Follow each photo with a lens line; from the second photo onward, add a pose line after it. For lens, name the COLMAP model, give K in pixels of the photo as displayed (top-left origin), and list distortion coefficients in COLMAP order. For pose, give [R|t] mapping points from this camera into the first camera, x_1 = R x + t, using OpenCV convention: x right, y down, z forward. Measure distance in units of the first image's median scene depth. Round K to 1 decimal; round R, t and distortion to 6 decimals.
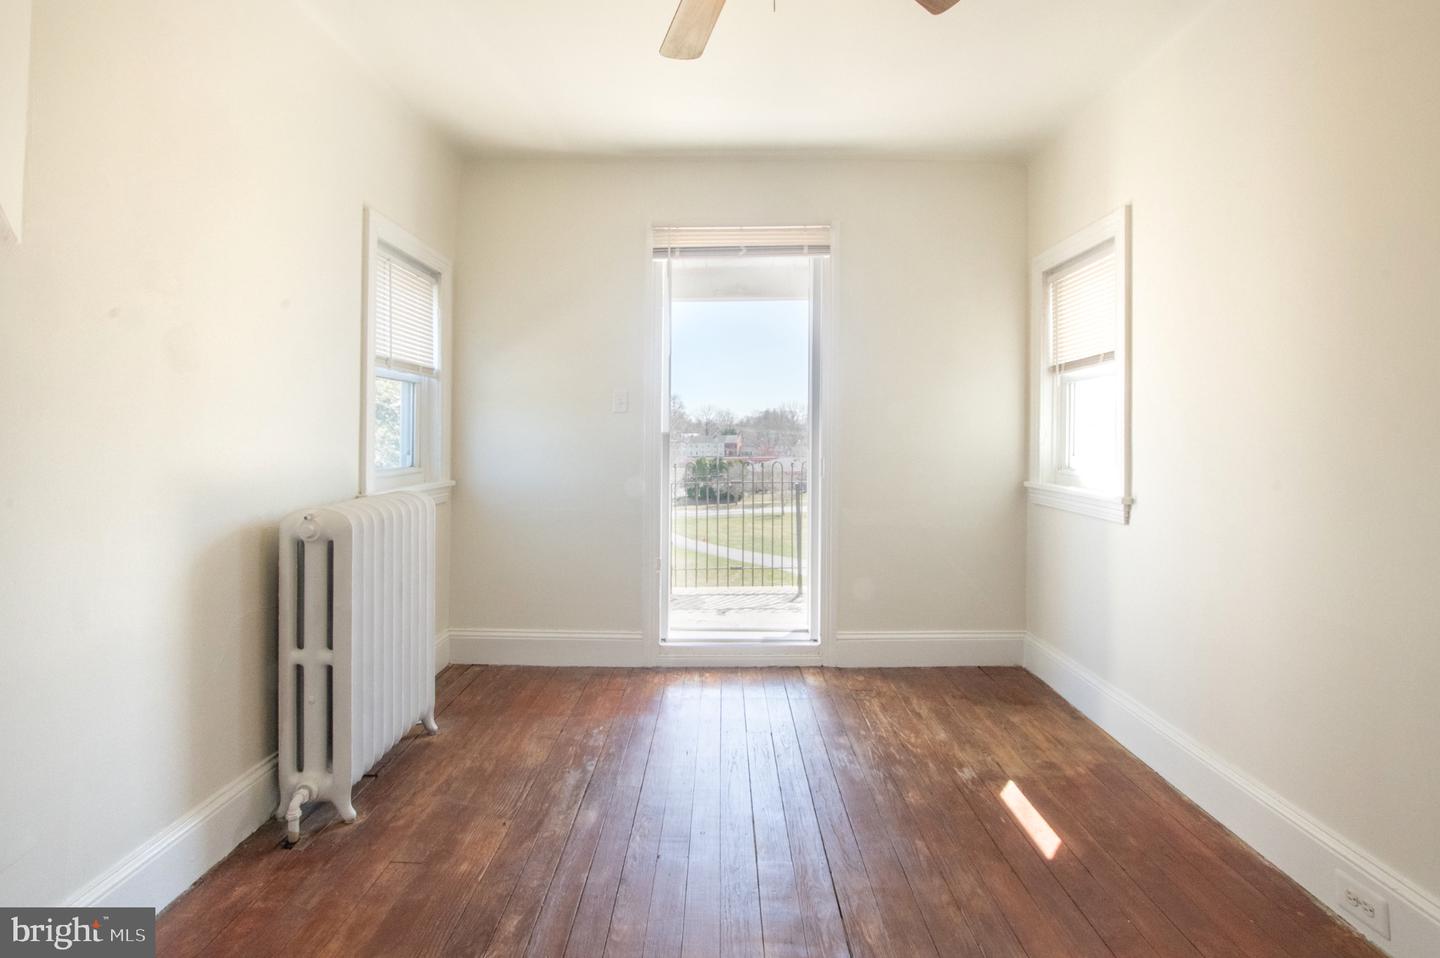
lens RADIAL K [[653.8, 0, 713.7], [0, 653.8, 439.5], [0, 0, 1]] dist [-0.010709, 0.000868]
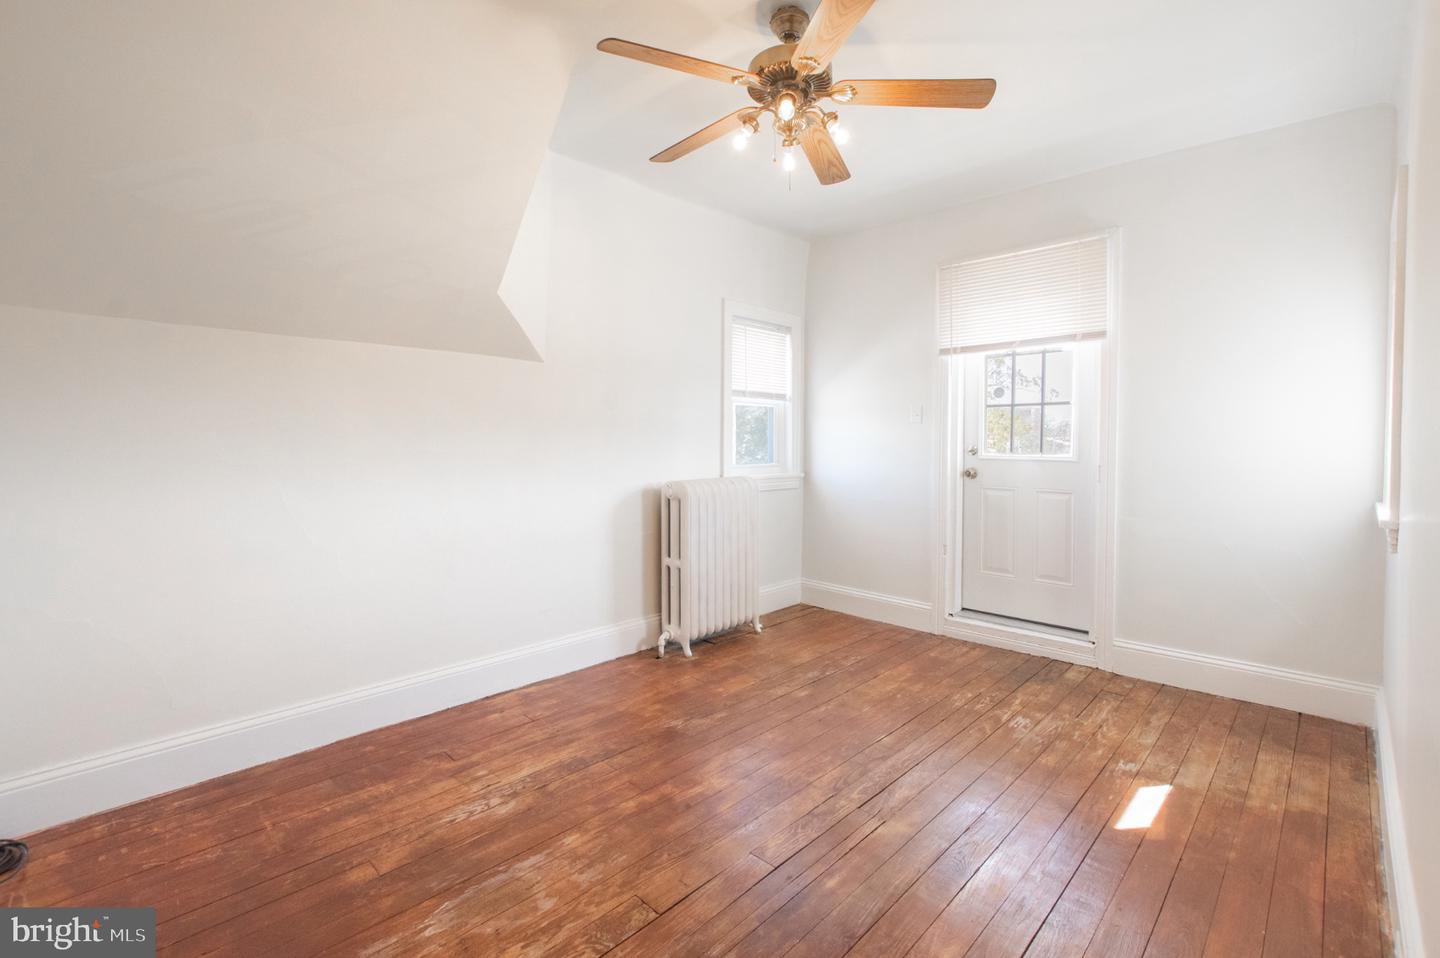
lens RADIAL K [[653.8, 0, 724.6], [0, 653.8, 469.7], [0, 0, 1]] dist [-0.010709, 0.000868]
pose [[0.729588, 0.034368, -0.683023, 0.631255], [-0.007749, 0.999088, 0.041994, -0.002629], [0.683843, -0.025345, 0.729189, -0.199009]]
